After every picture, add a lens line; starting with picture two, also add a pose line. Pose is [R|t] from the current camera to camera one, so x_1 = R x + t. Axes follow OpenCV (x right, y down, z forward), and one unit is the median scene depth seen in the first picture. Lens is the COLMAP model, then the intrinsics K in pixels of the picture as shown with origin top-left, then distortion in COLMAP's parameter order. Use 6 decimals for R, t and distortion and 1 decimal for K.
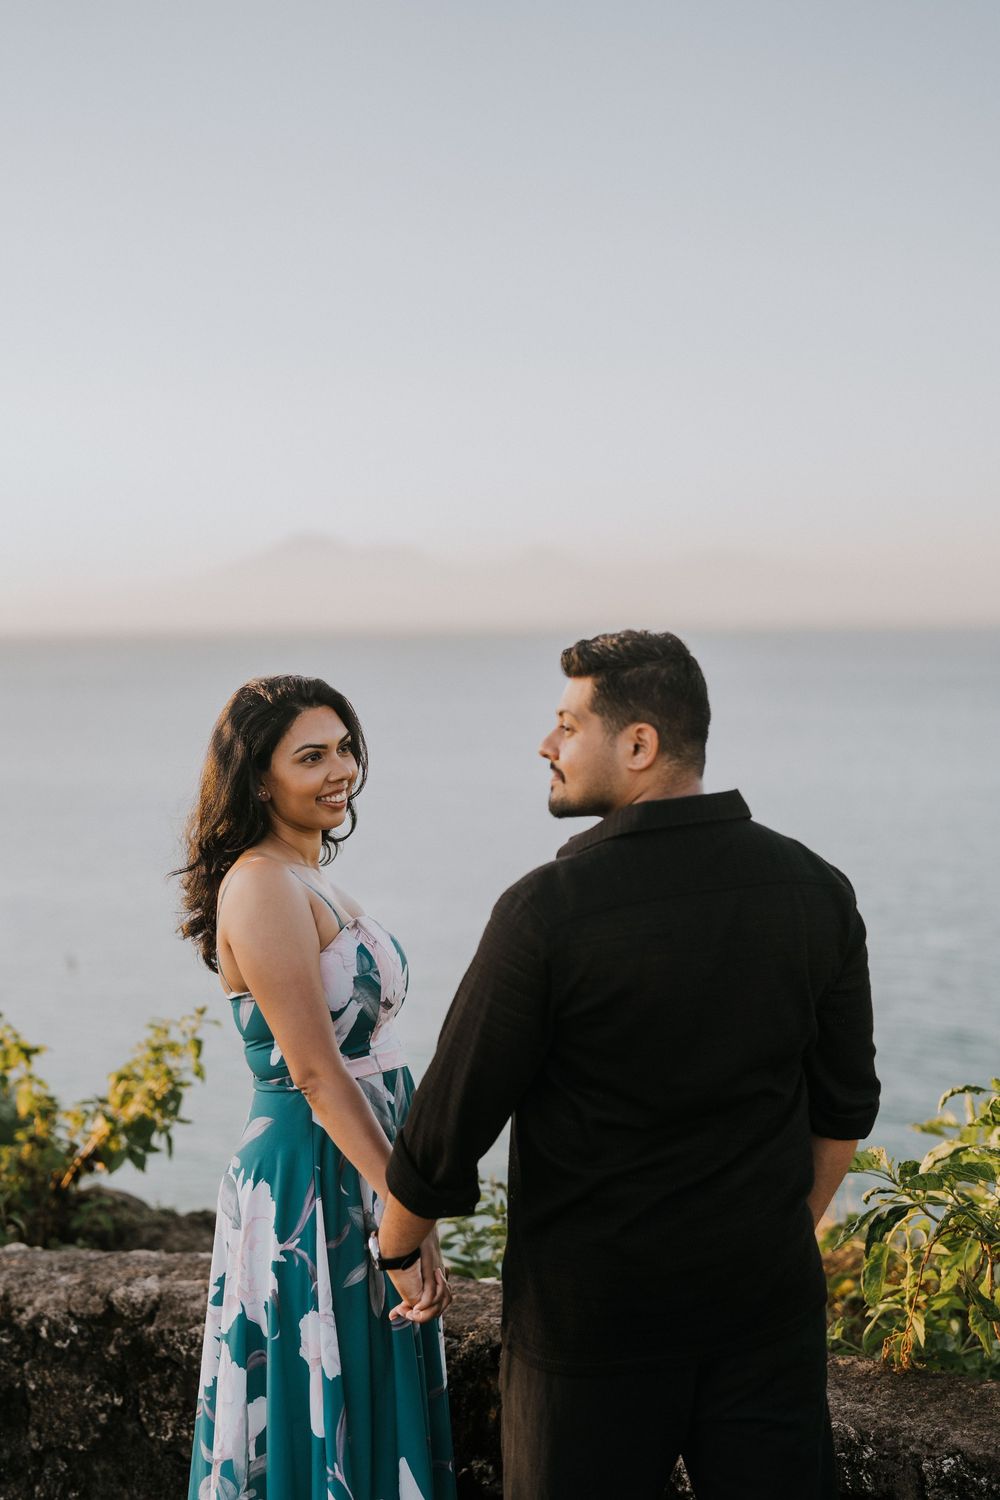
lens RADIAL K [[2107.4, 0, 500.0], [0, 2107.4, 750.0], [0, 0, 1]] dist [-0.011446, 0.000801]
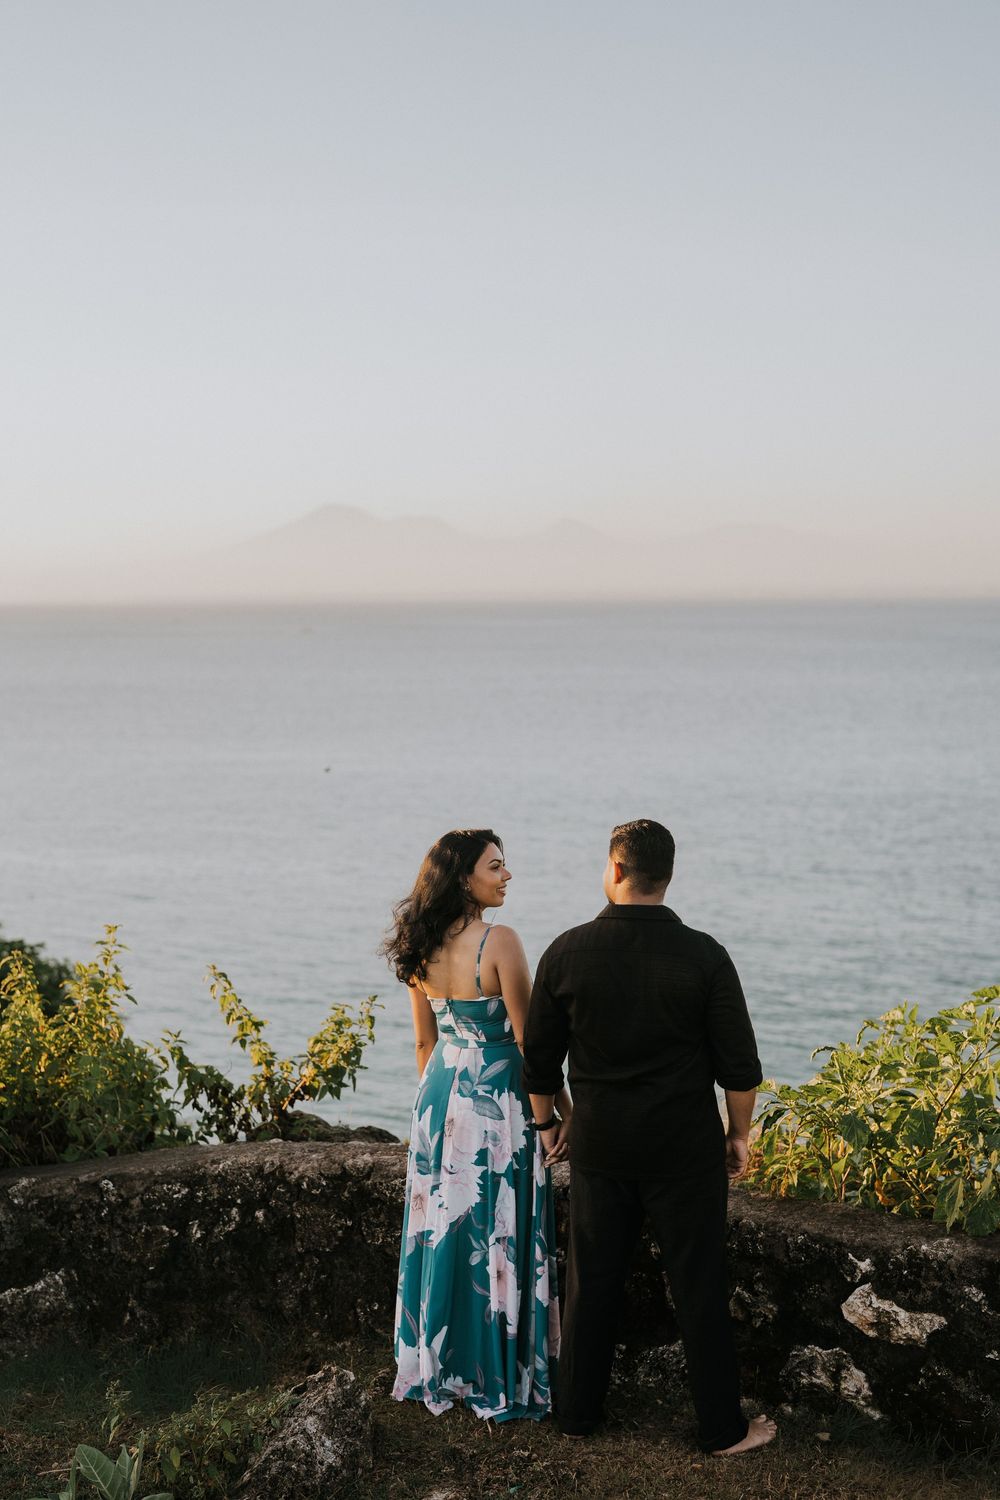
lens RADIAL K [[2107.4, 0, 500.0], [0, 2107.4, 750.0], [0, 0, 1]] dist [-0.011446, 0.000801]
pose [[0.999927, 0.003072, -0.011645, -0.035325], [-0.002900, 0.999887, 0.014753, -0.112021], [0.011689, -0.014718, 0.999823, -0.746905]]
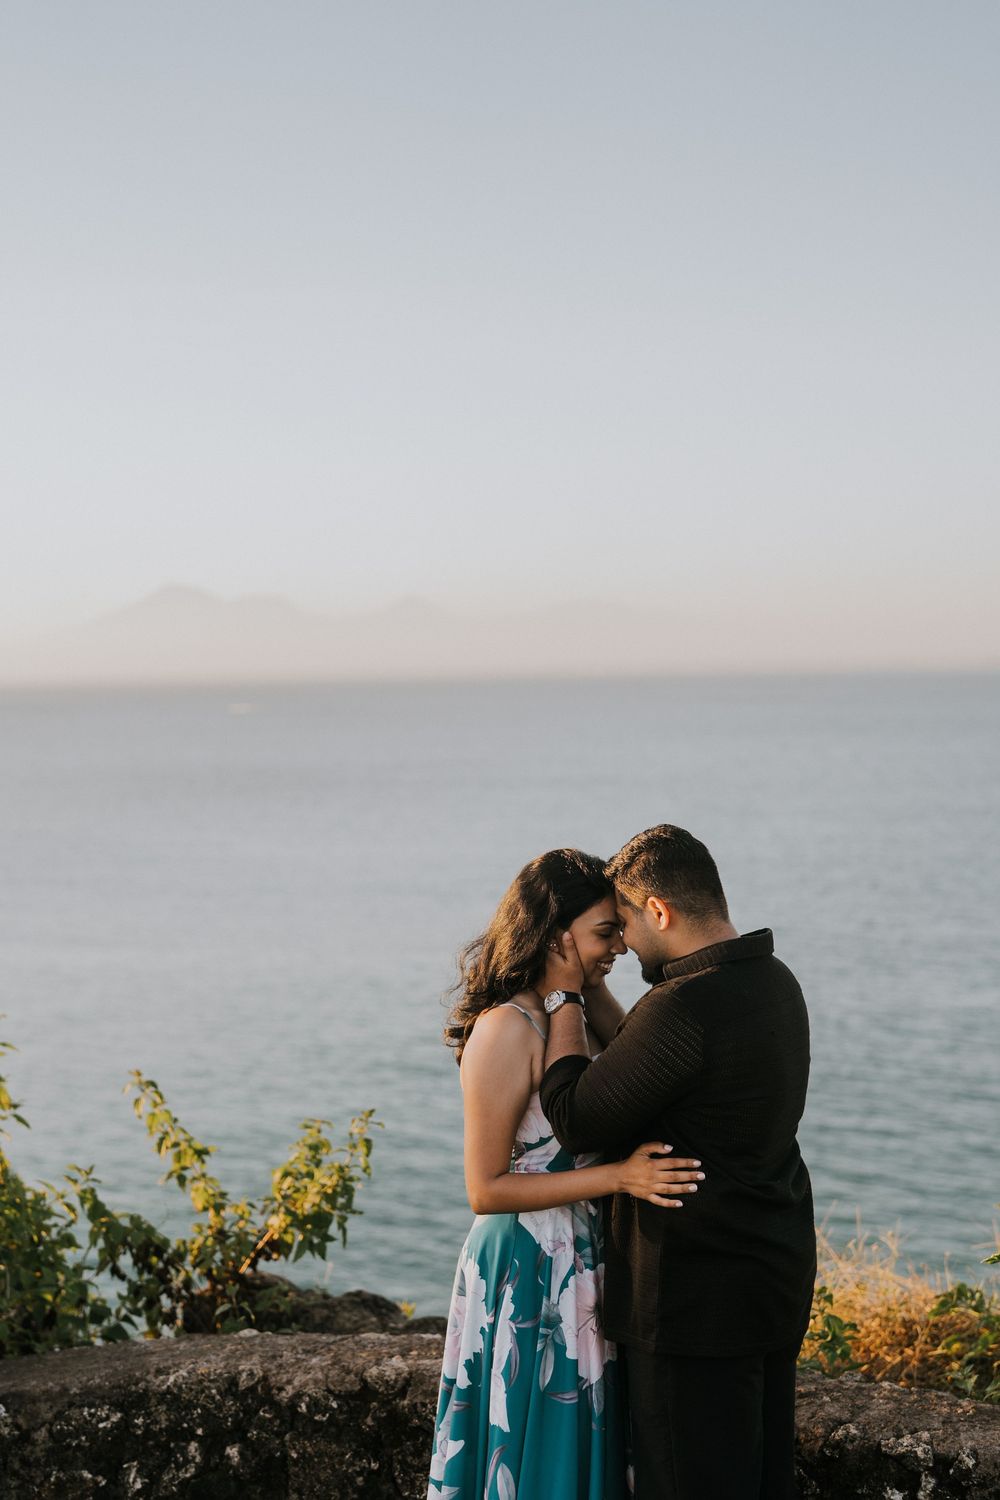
lens RADIAL K [[2107.4, 0, 500.0], [0, 2107.4, 750.0], [0, 0, 1]] dist [-0.011446, 0.000801]
pose [[0.998021, -0.007980, 0.062369, -0.178904], [0.009377, 0.999711, -0.022144, -0.057801], [-0.062174, 0.022685, 0.997807, -0.168304]]
